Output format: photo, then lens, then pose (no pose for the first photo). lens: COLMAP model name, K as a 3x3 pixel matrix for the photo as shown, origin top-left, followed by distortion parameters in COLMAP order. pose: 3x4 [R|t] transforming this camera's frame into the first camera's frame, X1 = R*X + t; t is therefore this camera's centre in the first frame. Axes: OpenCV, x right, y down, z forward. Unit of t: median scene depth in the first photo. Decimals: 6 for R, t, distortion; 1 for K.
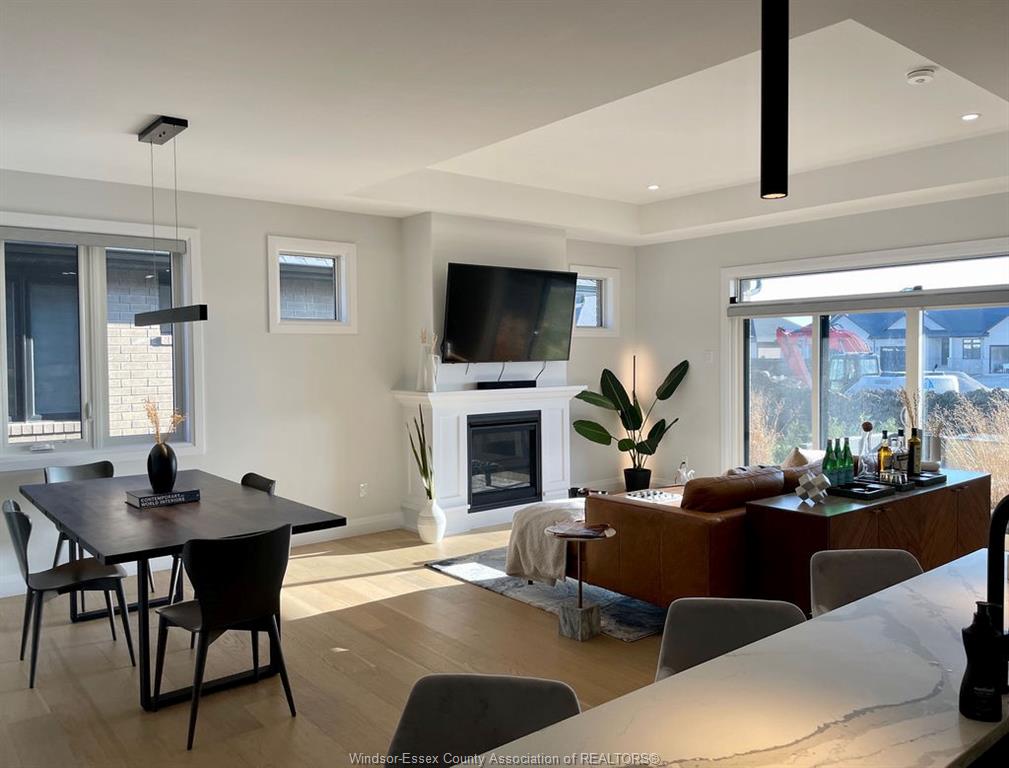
lens RADIAL K [[779.8, 0, 504.5], [0, 779.8, 384.0], [0, 0, 1]] dist [0.003864, -0.000554]
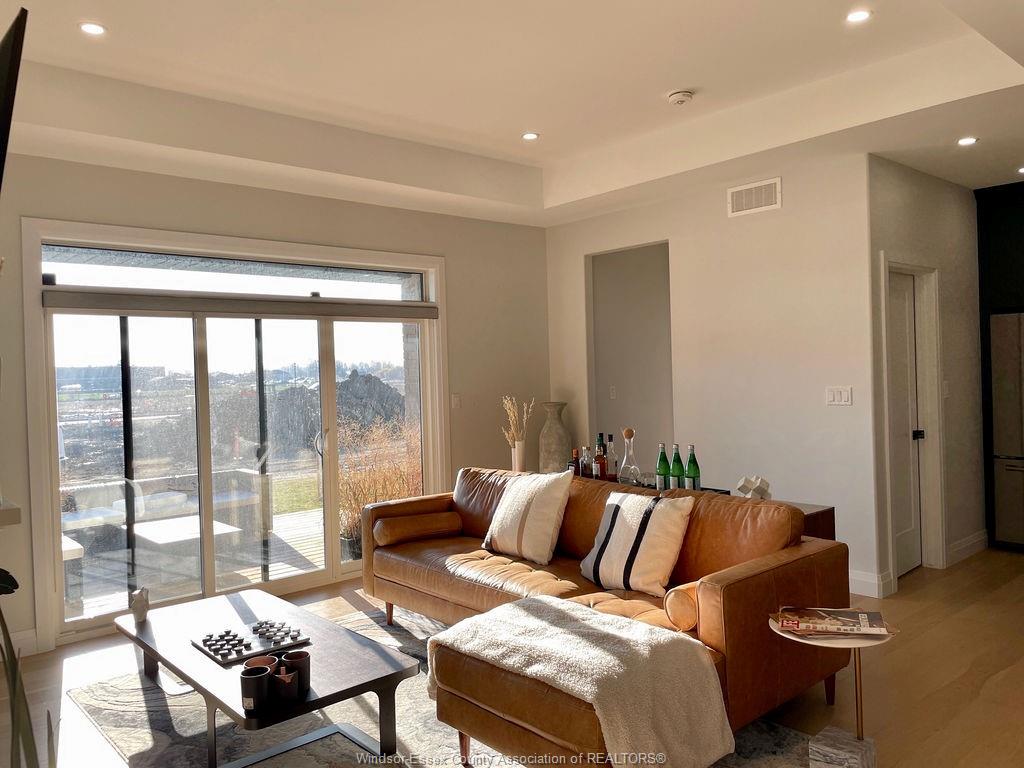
lens RADIAL K [[779.2, 0, 514.2], [0, 779.2, 378.5], [0, 0, 1]] dist [0.092147, -0.147032]
pose [[-0.040775, -0.000072, 0.999168, -0.339999], [0.068231, 0.997665, 0.002856, -0.018731], [-0.996836, 0.068291, -0.040675, 0.836030]]
